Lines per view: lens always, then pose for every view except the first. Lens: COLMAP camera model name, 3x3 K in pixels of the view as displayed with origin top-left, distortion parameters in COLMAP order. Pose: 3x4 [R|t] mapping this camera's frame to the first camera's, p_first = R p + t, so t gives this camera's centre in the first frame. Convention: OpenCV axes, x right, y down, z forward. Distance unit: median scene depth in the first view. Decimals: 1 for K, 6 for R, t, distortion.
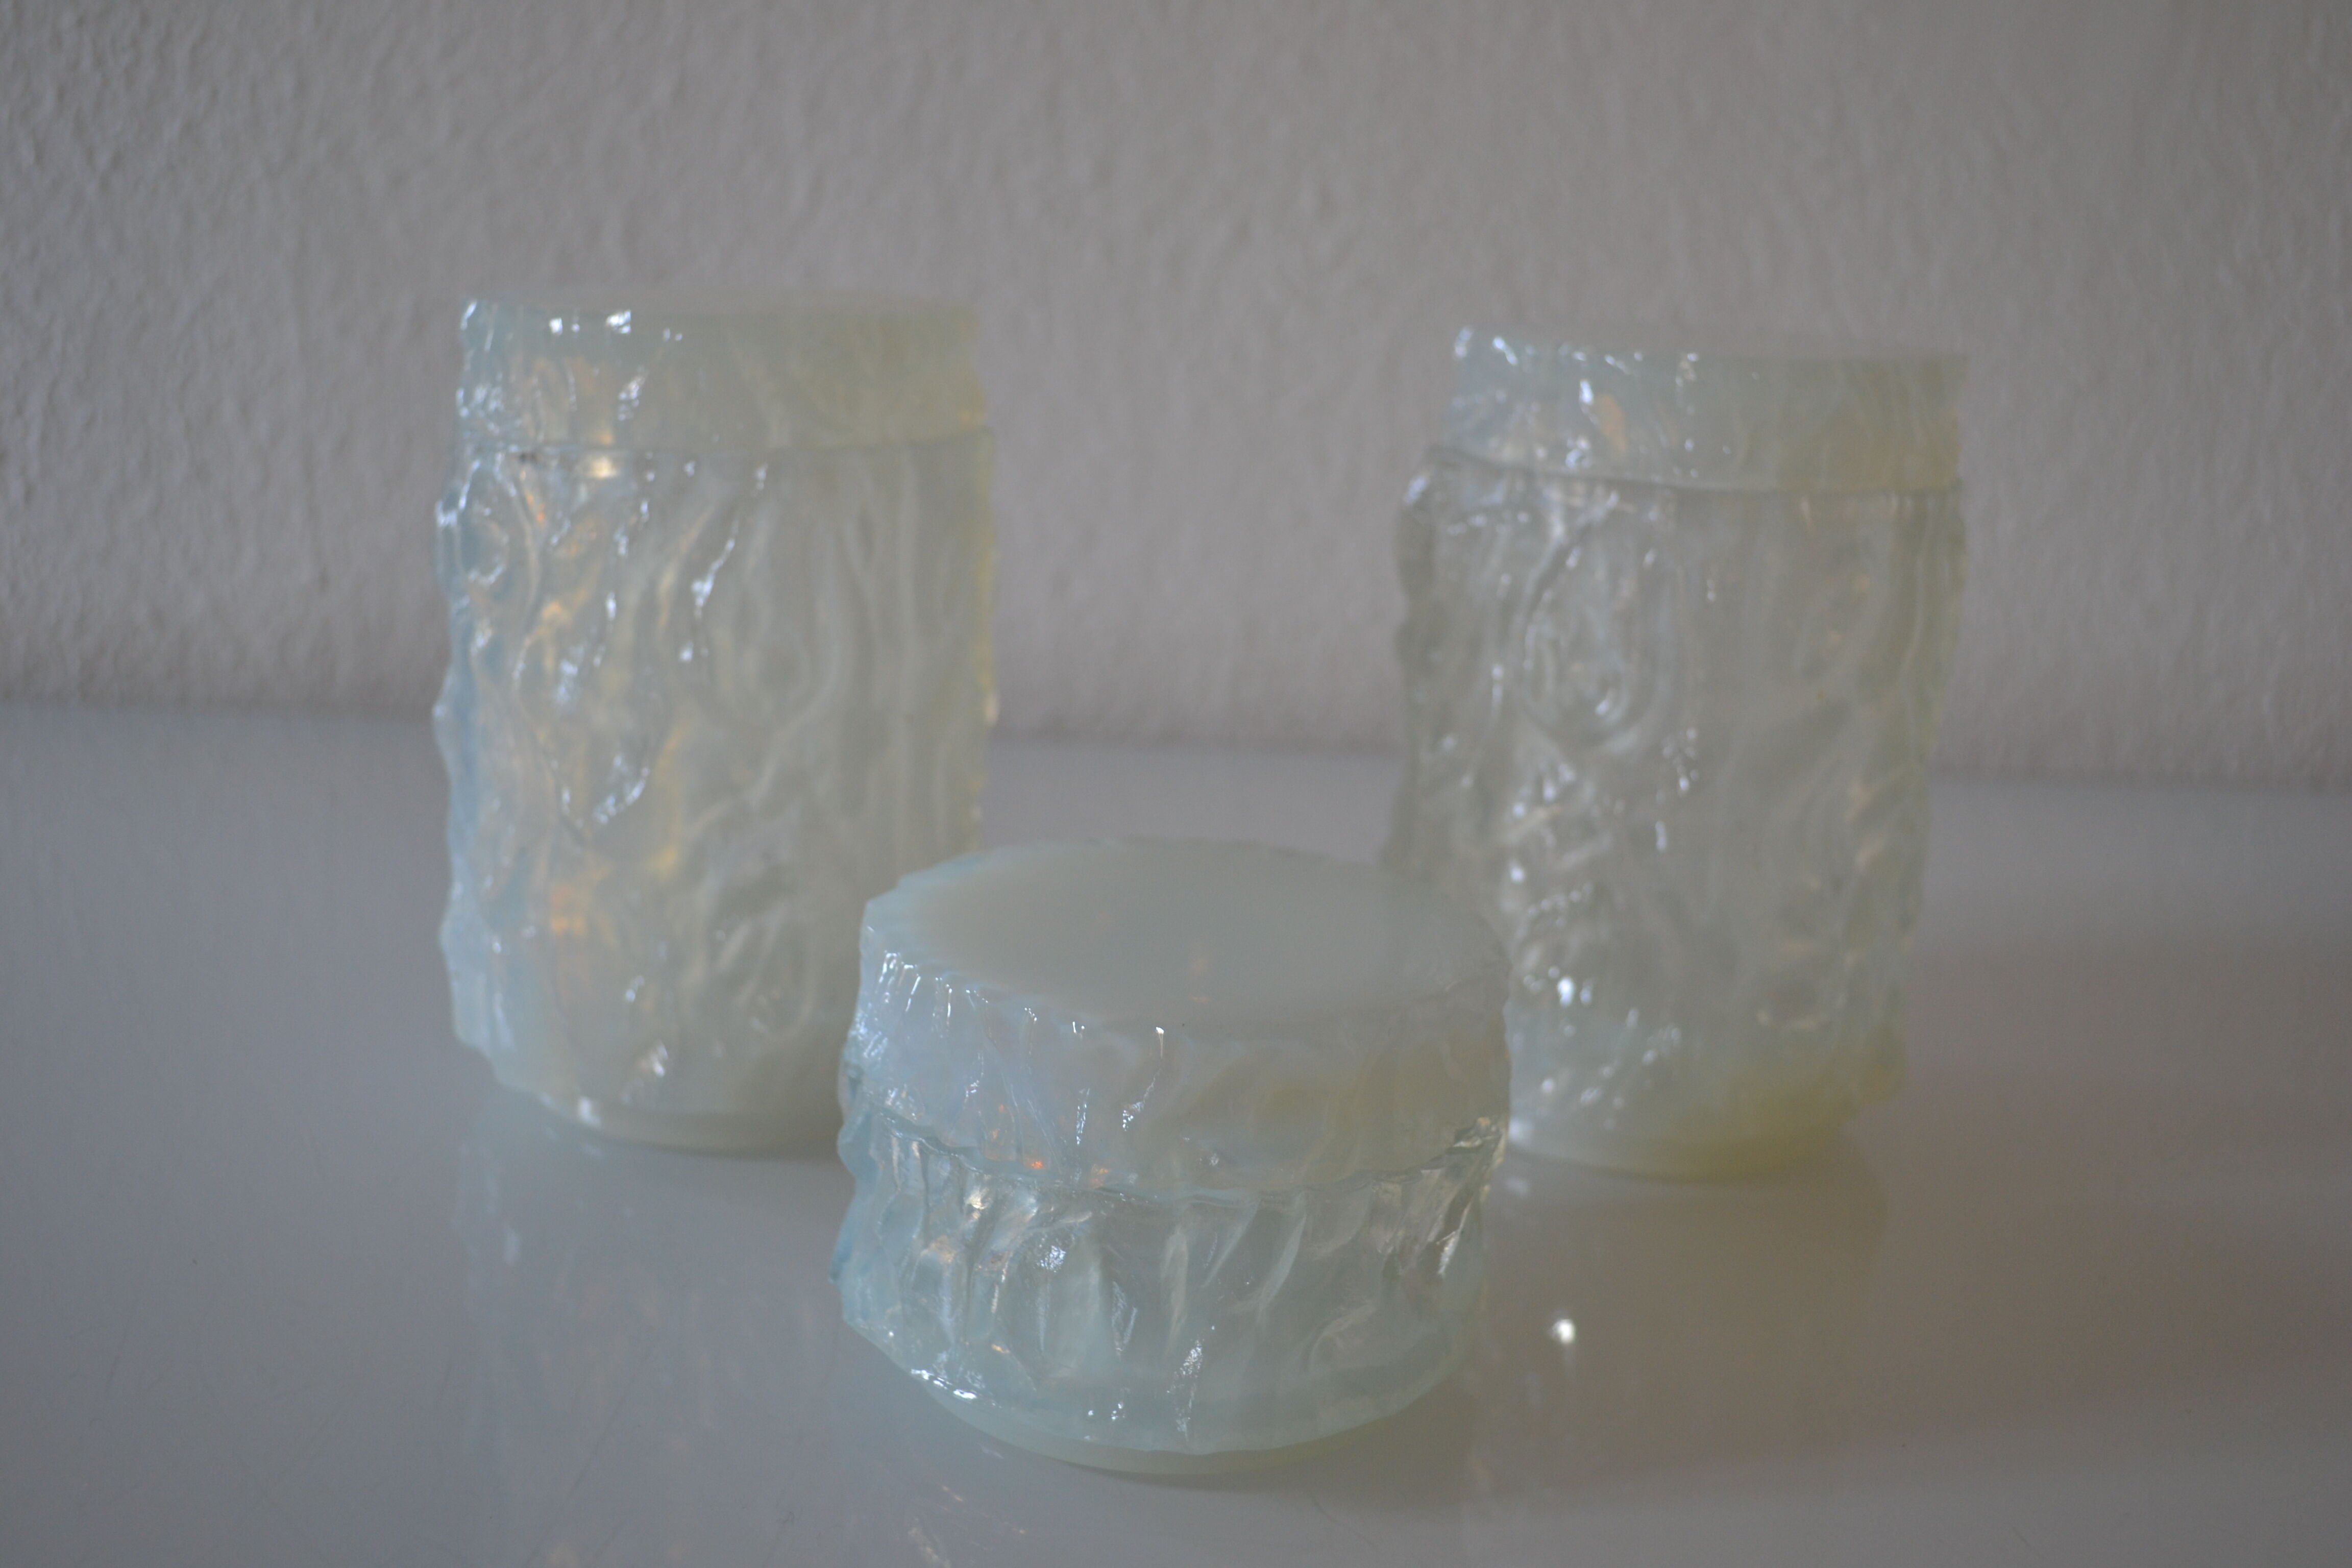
lens RADIAL K [[2393.8, 0, 1185.7], [0, 2393.8, 786.3], [0, 0, 1]] dist [-0.061587, 0.009134]
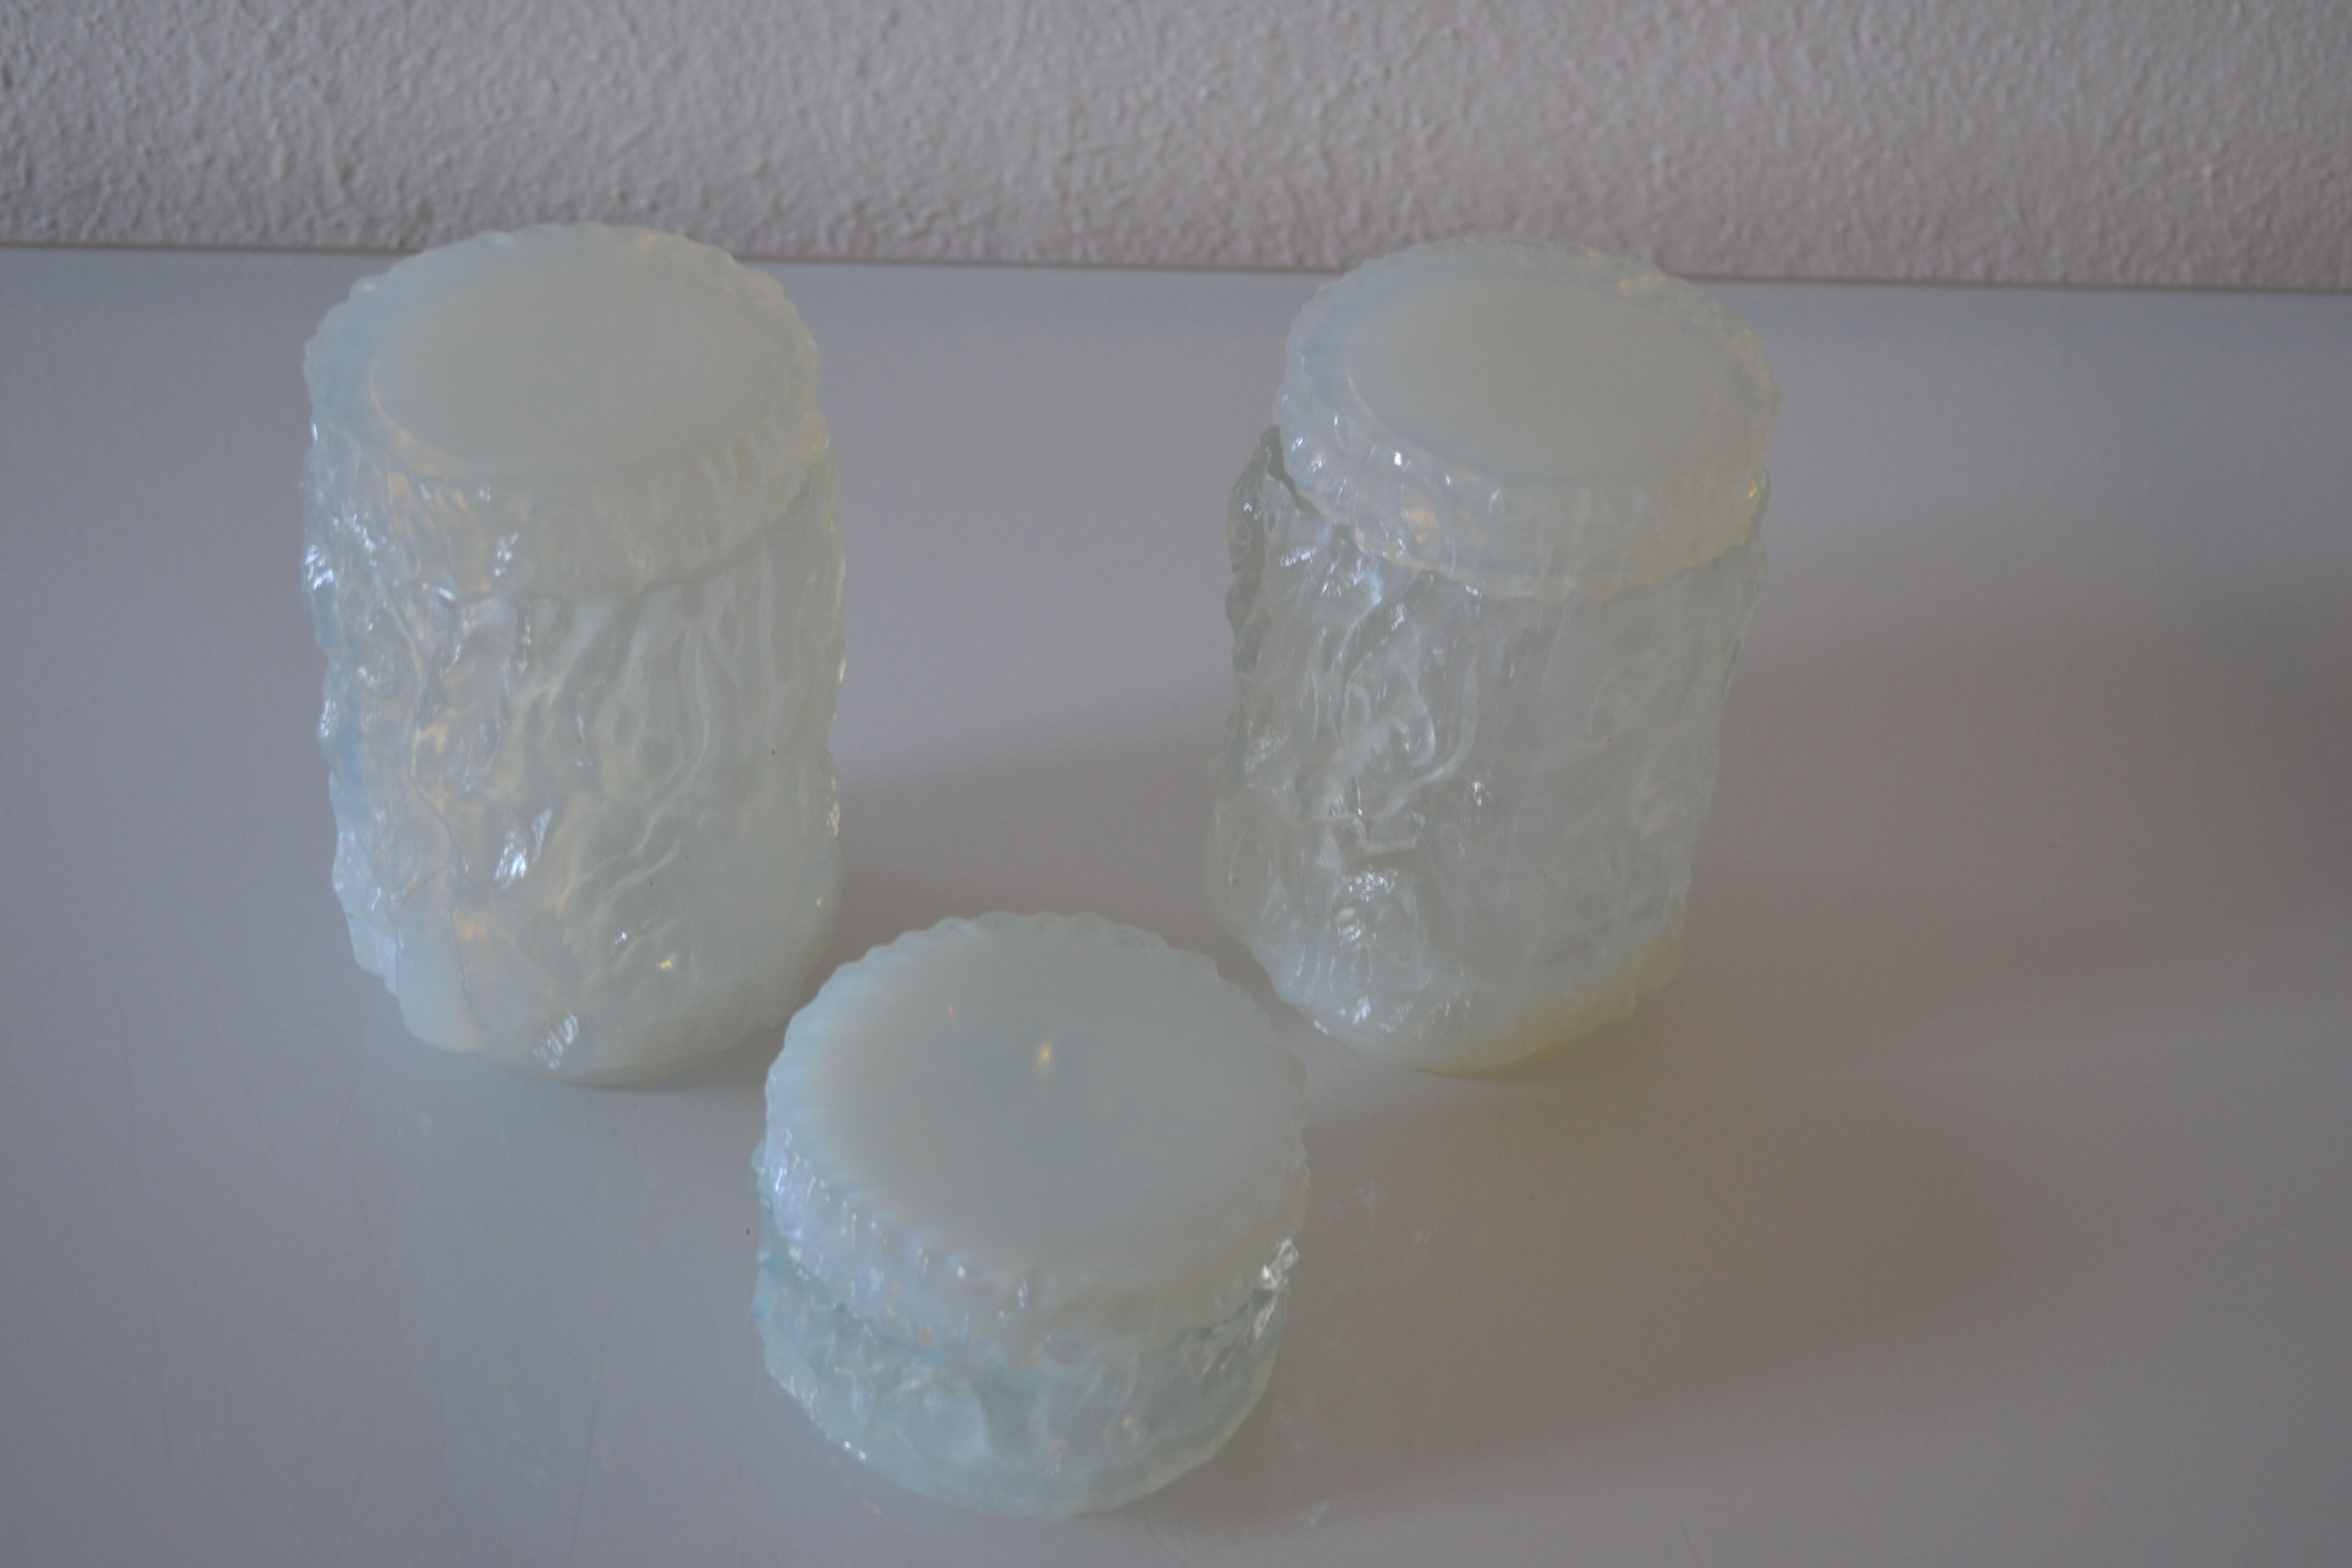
lens RADIAL K [[3153.0, 0, 1176.0], [0, 3153.0, 784.0], [0, 0, 1]] dist [-0.046115, 0.046679]
pose [[0.998240, -0.020422, 0.055678, -0.013742], [-0.004627, 0.909160, 0.416421, -0.615926], [-0.059125, -0.415945, 0.907466, -0.311830]]
